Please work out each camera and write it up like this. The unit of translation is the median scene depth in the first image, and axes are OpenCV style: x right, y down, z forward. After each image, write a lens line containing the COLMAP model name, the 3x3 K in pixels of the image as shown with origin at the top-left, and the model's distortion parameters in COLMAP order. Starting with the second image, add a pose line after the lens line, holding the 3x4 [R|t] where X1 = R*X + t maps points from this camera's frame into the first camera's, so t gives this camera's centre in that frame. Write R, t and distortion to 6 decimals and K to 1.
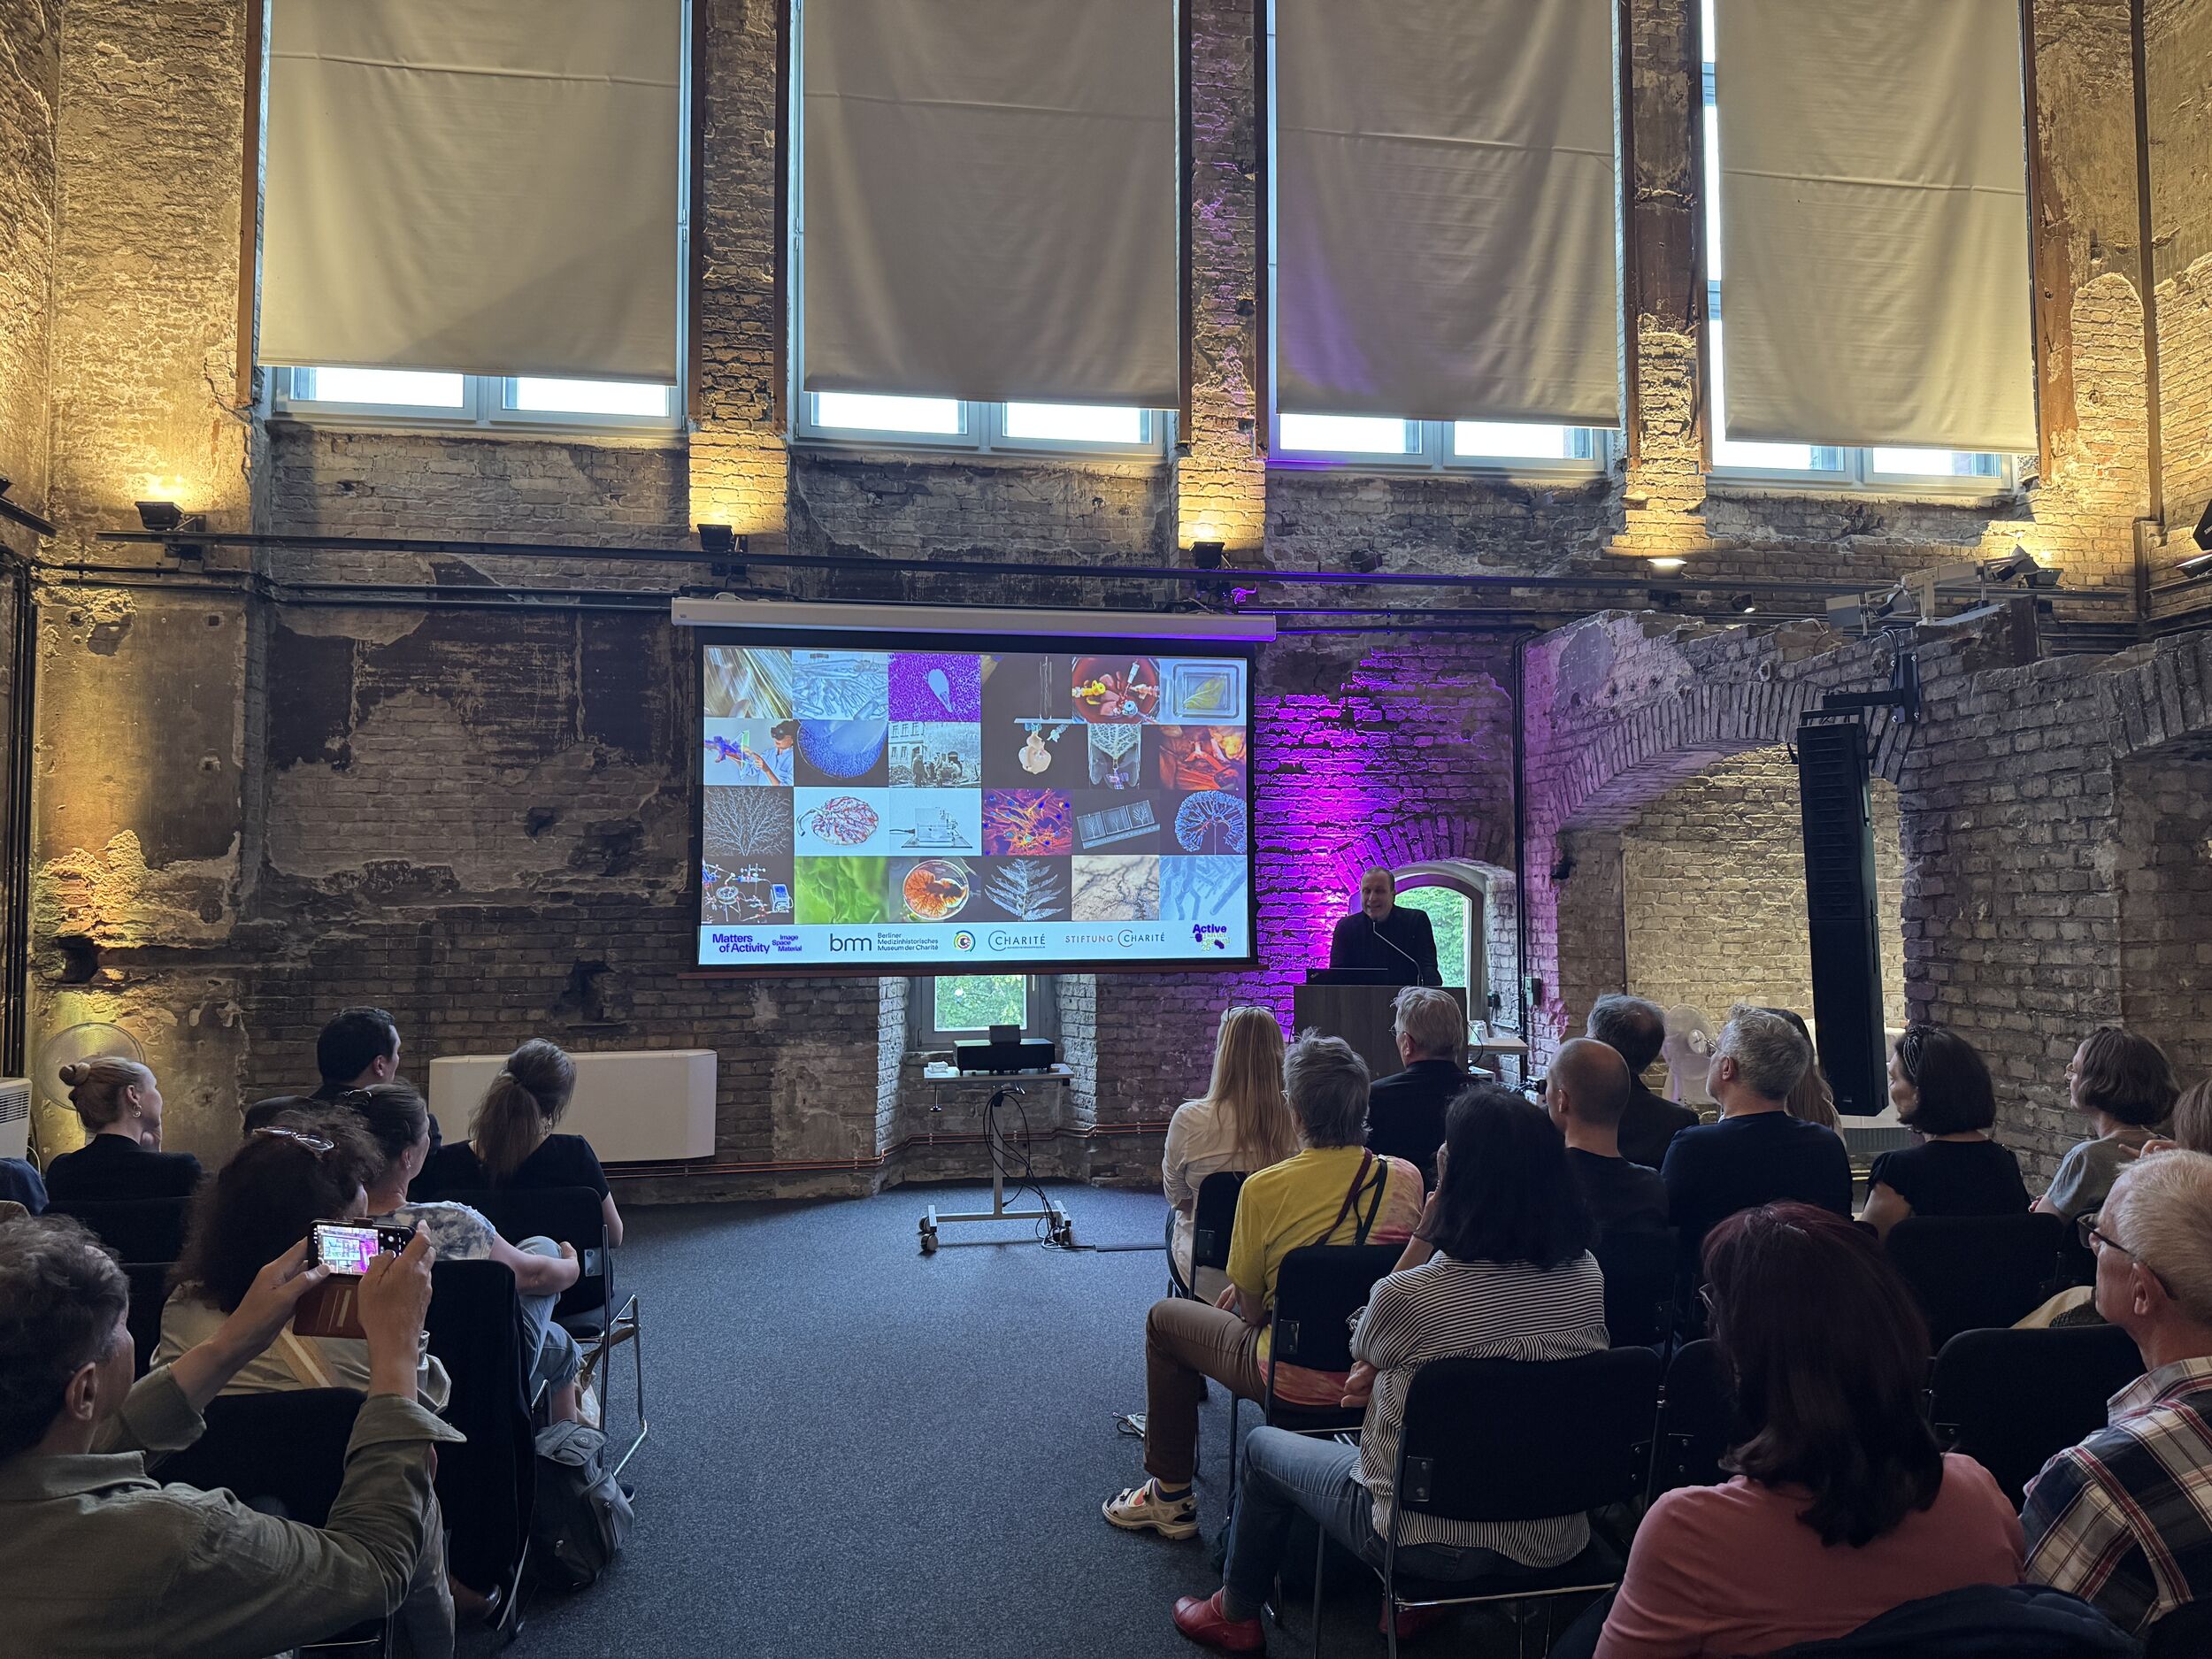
lens RADIAL K [[1535.7, 0, 1115.3], [0, 1535.7, 827.9], [0, 0, 1]] dist [0.175127, -0.339977]
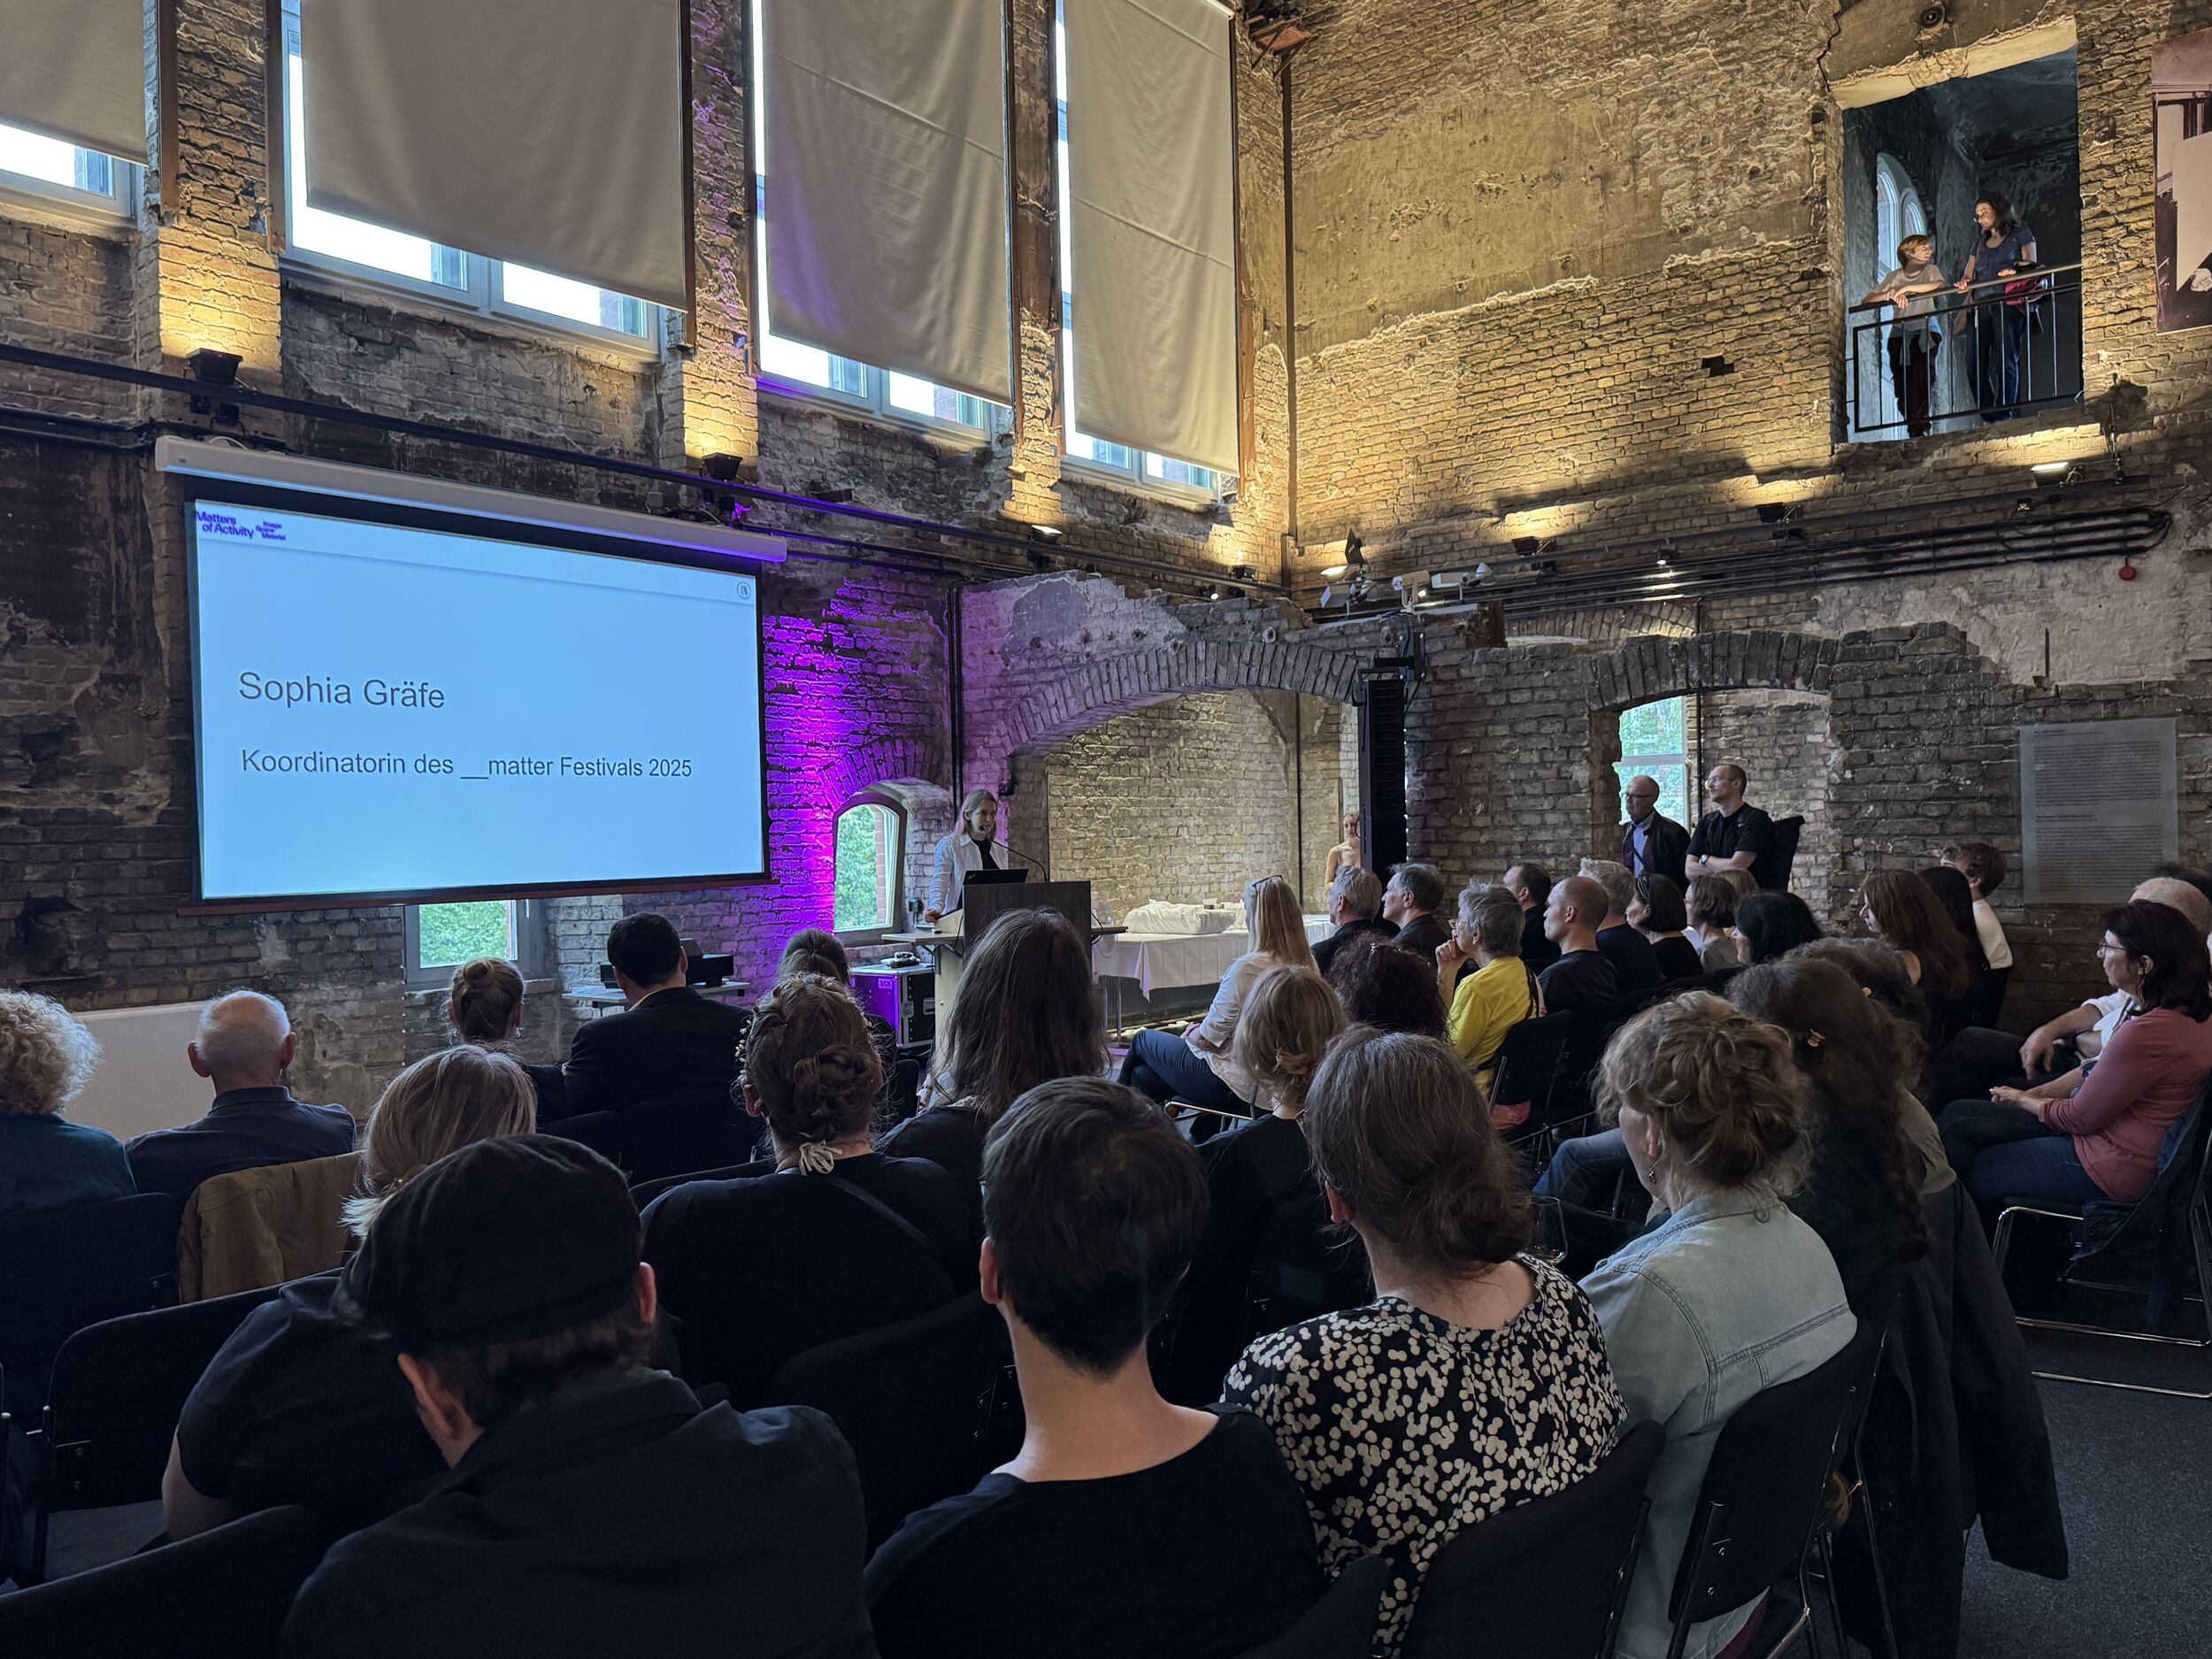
lens RADIAL K [[1624.3, 0, 1112.8], [0, 1624.3, 838.1], [0, 0, 1]] dist [0.188056, -0.394507]
pose [[0.741881, -0.014725, 0.670370, -0.476566], [-0.015078, 0.999140, 0.038632, 0.016218], [-0.670362, -0.038768, 0.741021, 0.041237]]
